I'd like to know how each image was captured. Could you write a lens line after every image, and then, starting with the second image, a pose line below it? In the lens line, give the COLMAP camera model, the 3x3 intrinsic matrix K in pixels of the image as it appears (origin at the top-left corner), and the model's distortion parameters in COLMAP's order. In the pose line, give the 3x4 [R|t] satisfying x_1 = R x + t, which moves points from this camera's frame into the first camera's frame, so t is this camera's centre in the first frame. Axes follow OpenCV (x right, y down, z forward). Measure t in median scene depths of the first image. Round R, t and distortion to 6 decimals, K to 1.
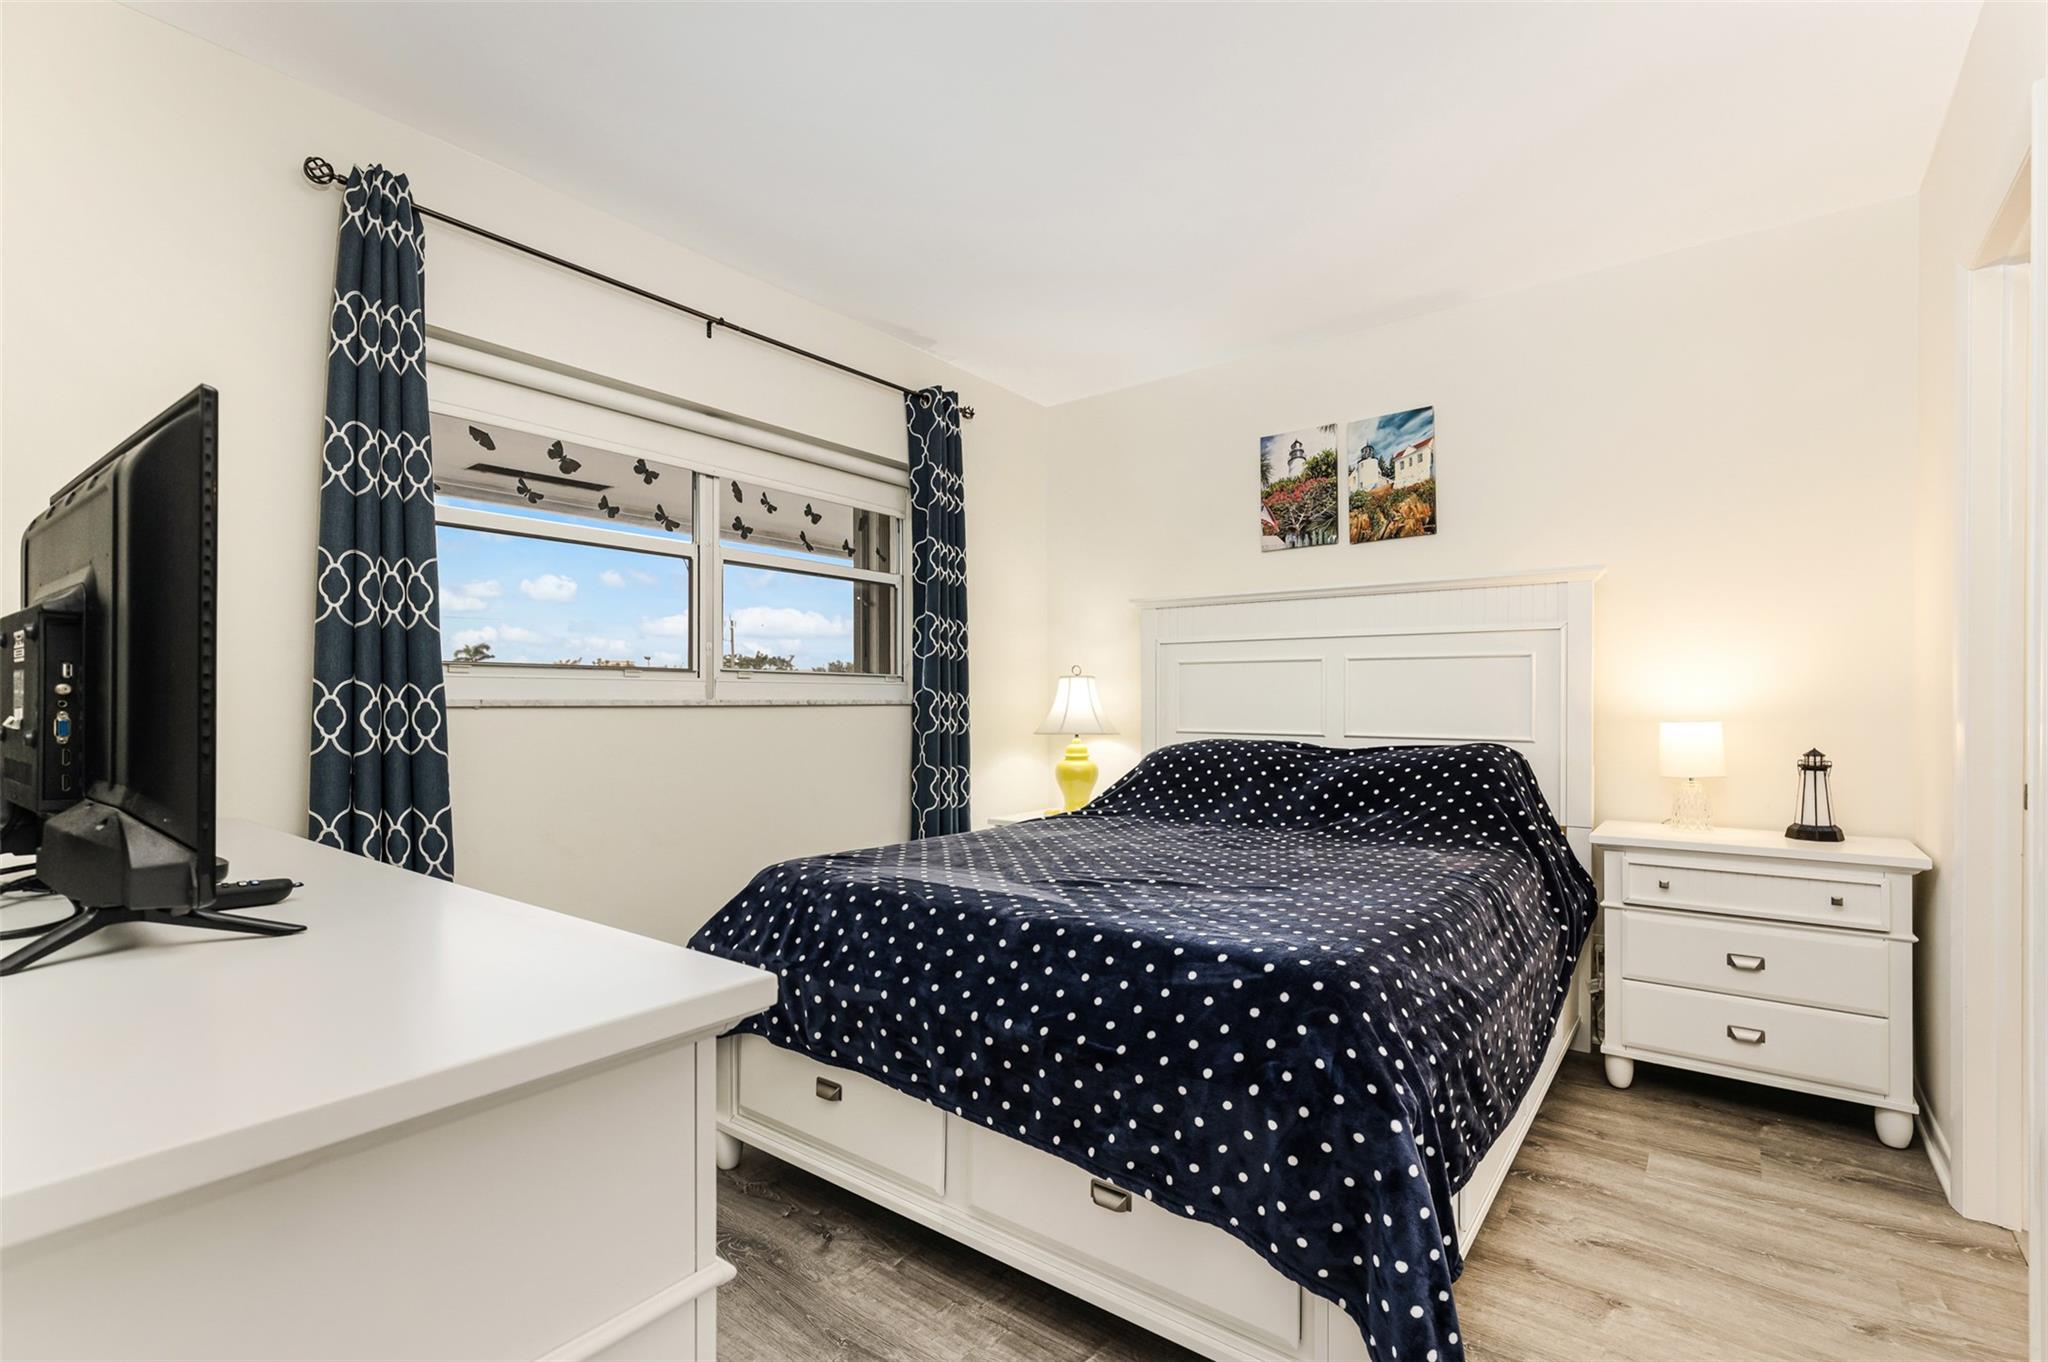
lens RADIAL K [[943.3, 0, 1021.8], [0, 943.3, 694.6], [0, 0, 1]] dist [0.002705, -0.000082]
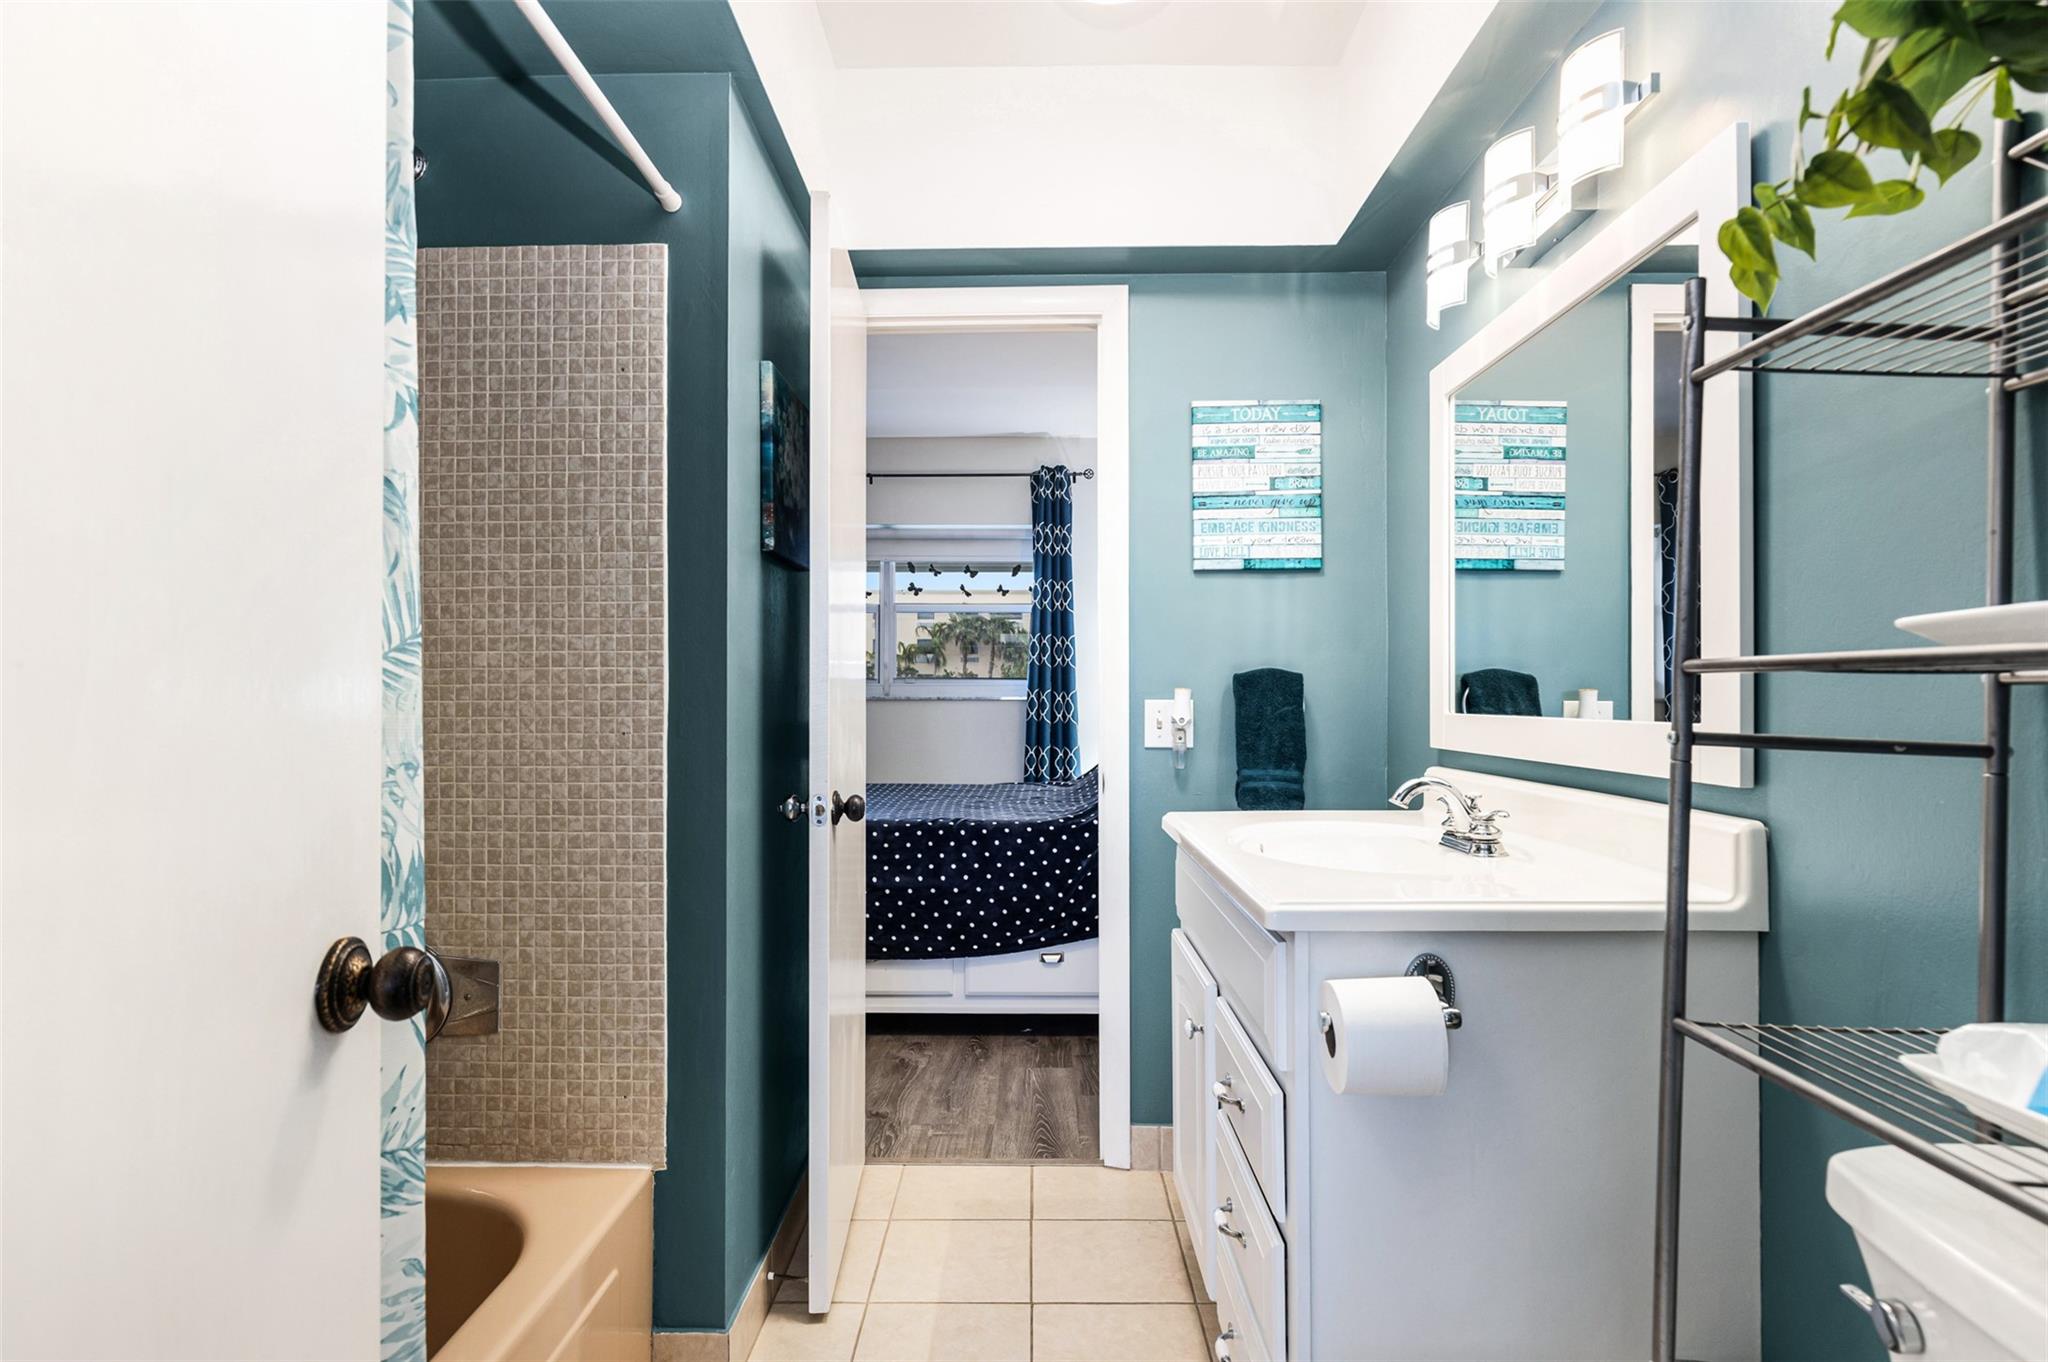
lens RADIAL K [[1042.6, 0, 1023.6], [0, 1042.6, 690.3], [0, 0, 1]] dist [0.001175, 0.000051]
pose [[0.602976, 0.000587, -0.797759, 1.836719], [0.000359, 0.999999, 0.001008, -0.011135], [0.797759, -0.000894, 0.602976, 0.135107]]
